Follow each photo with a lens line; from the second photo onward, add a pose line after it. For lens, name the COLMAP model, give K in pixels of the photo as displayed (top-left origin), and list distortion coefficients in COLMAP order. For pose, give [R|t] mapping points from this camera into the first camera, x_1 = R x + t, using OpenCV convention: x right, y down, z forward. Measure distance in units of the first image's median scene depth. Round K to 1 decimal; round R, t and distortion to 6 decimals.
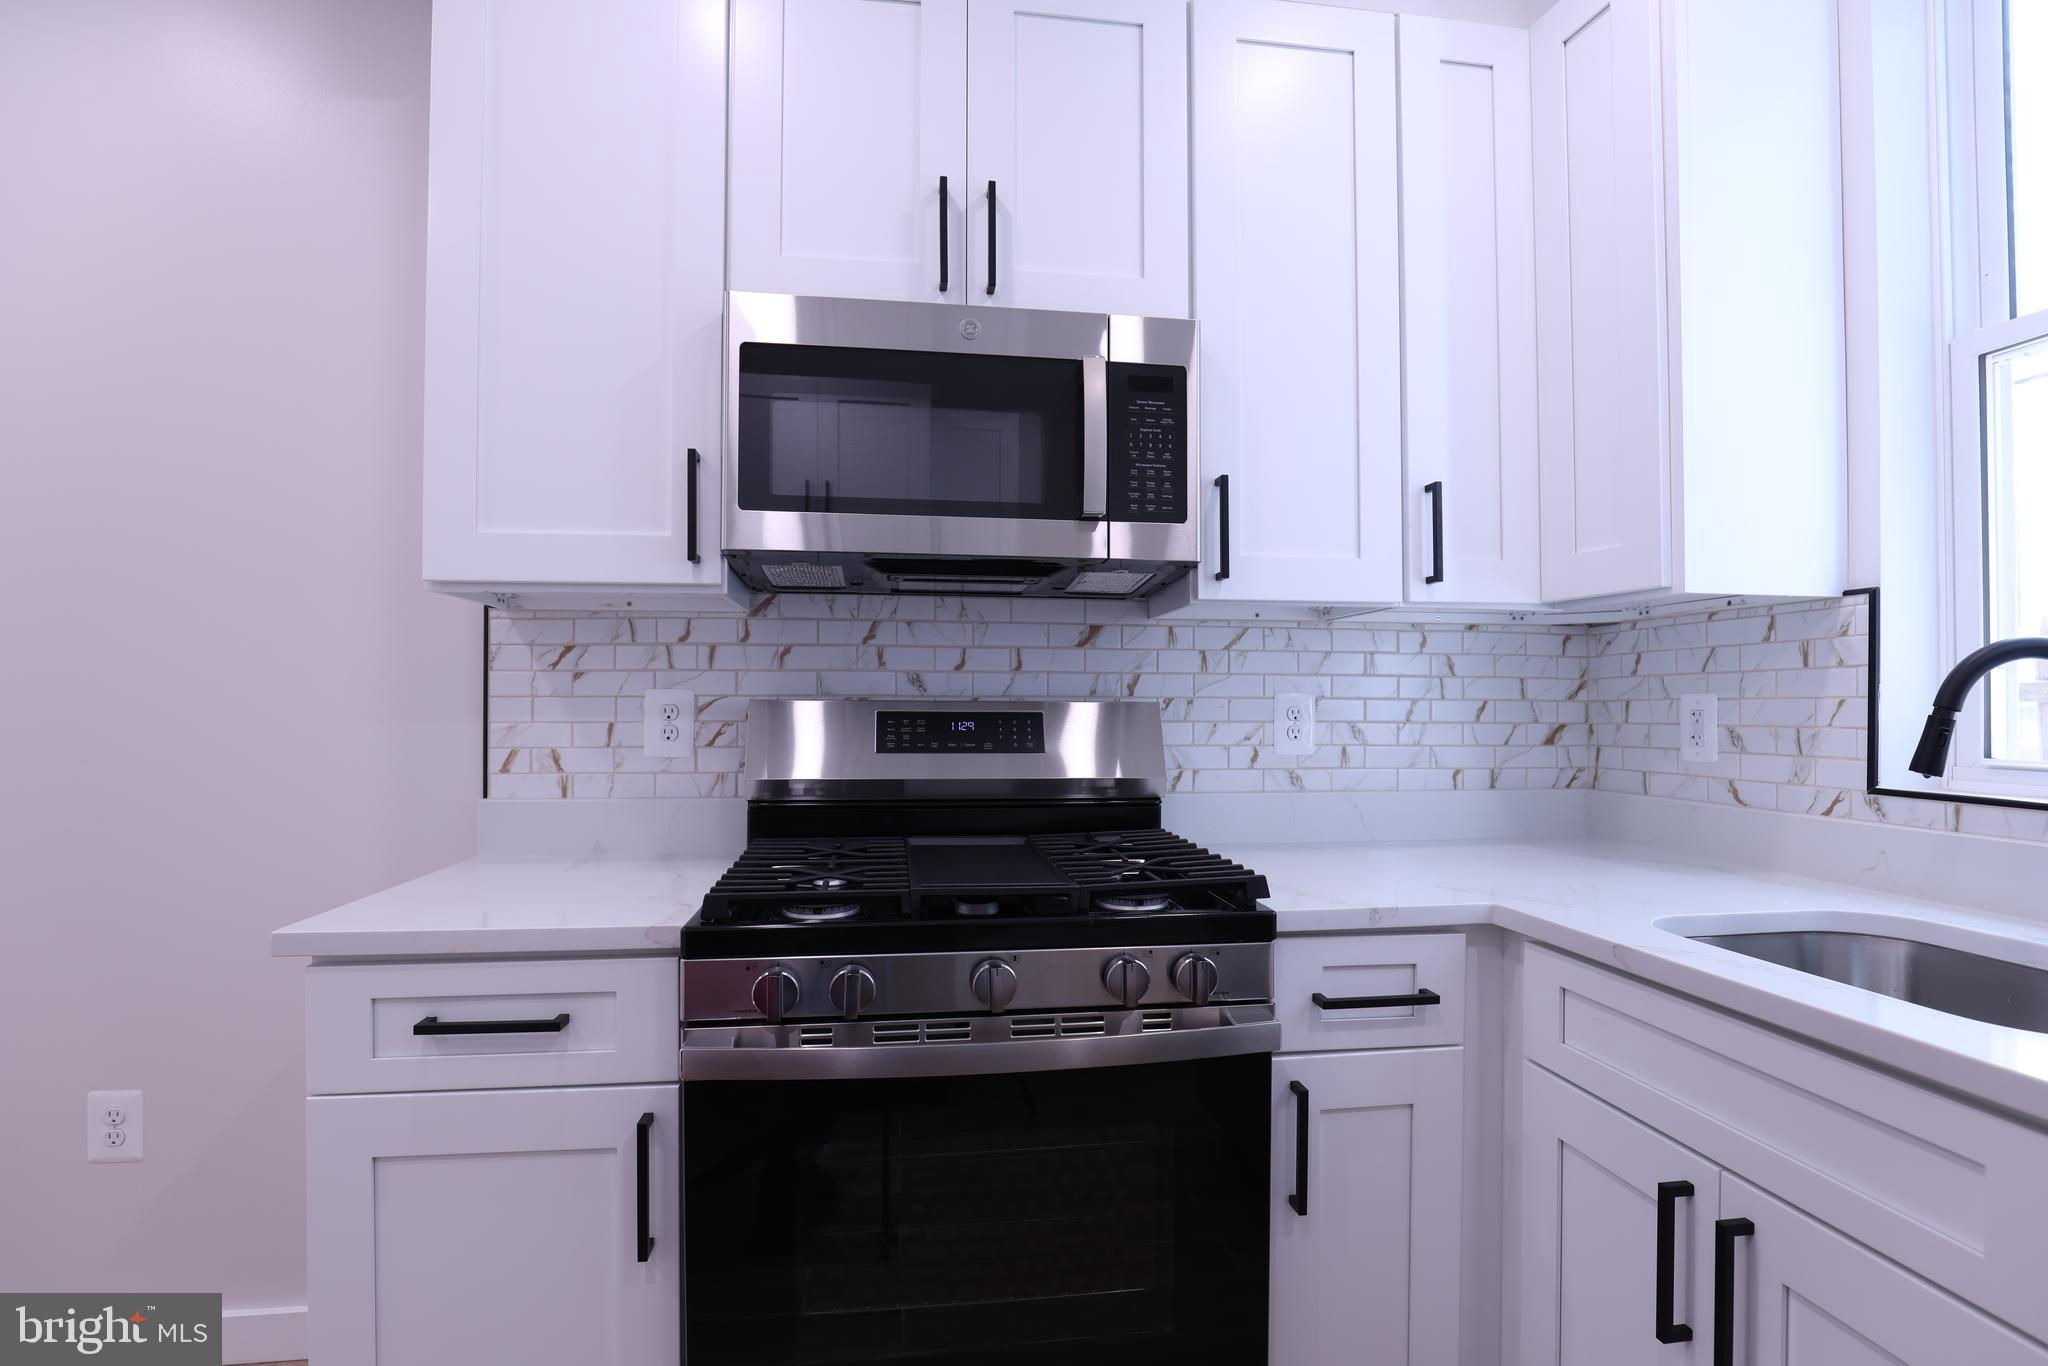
lens RADIAL K [[978.5, 0, 1023.8], [0, 978.5, 695.0], [0, 0, 1]] dist [-0.021844, 0.001133]
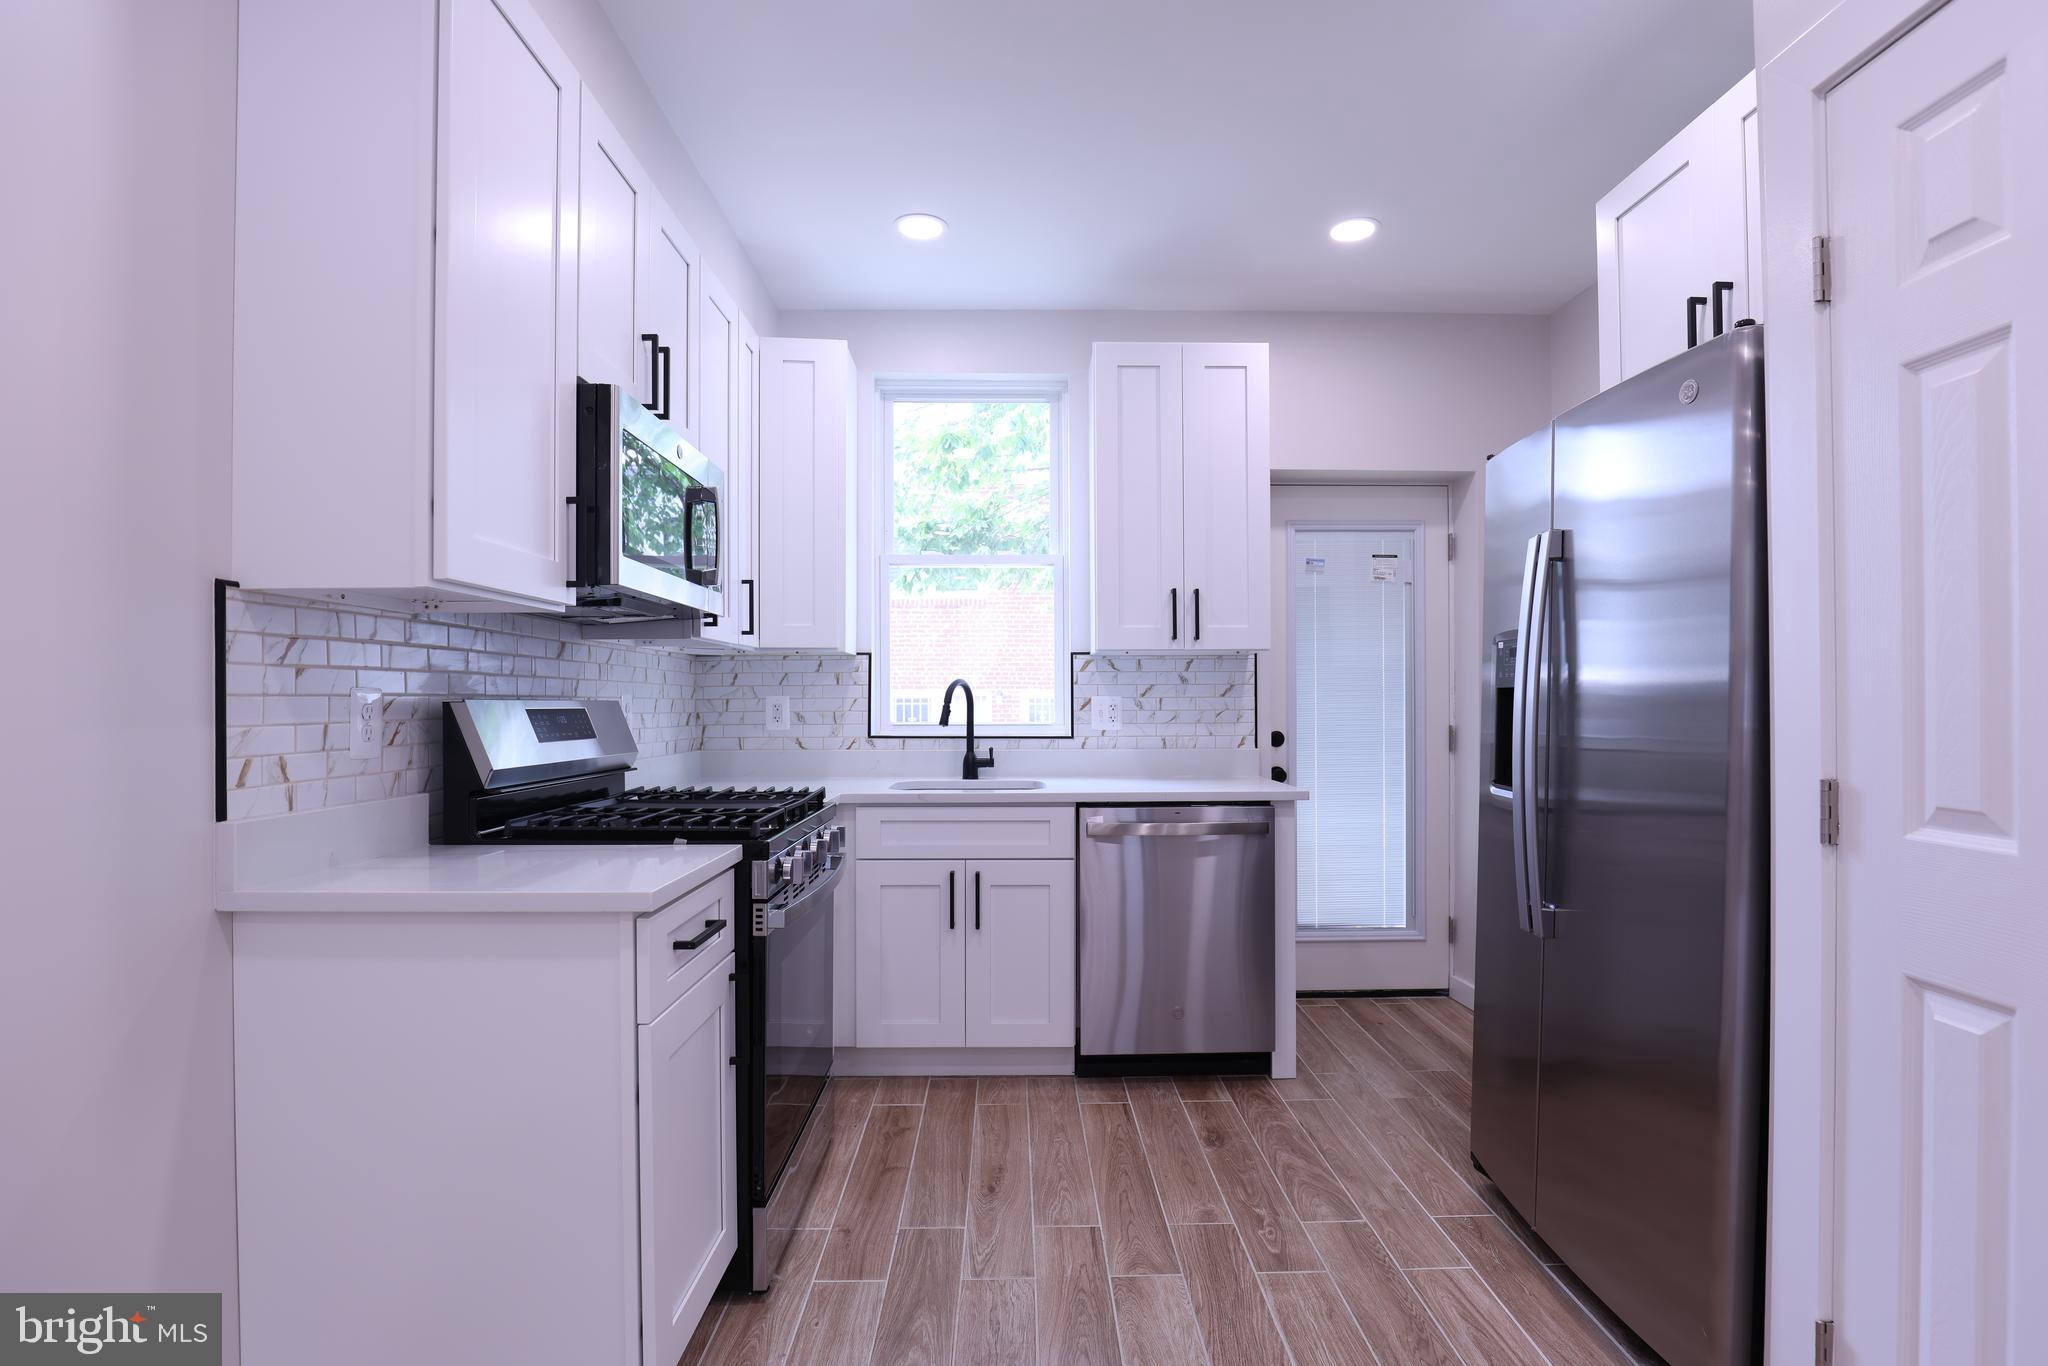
lens RADIAL K [[978.5, 0, 1020.5], [0, 978.5, 695.3], [0, 0, 1]] dist [-0.021844, 0.001133]
pose [[0.145749, 0.003592, 0.989315, -1.236062], [-0.007092, 0.999972, -0.002586, -0.000809], [-0.989296, -0.006640, 0.145770, 0.223065]]
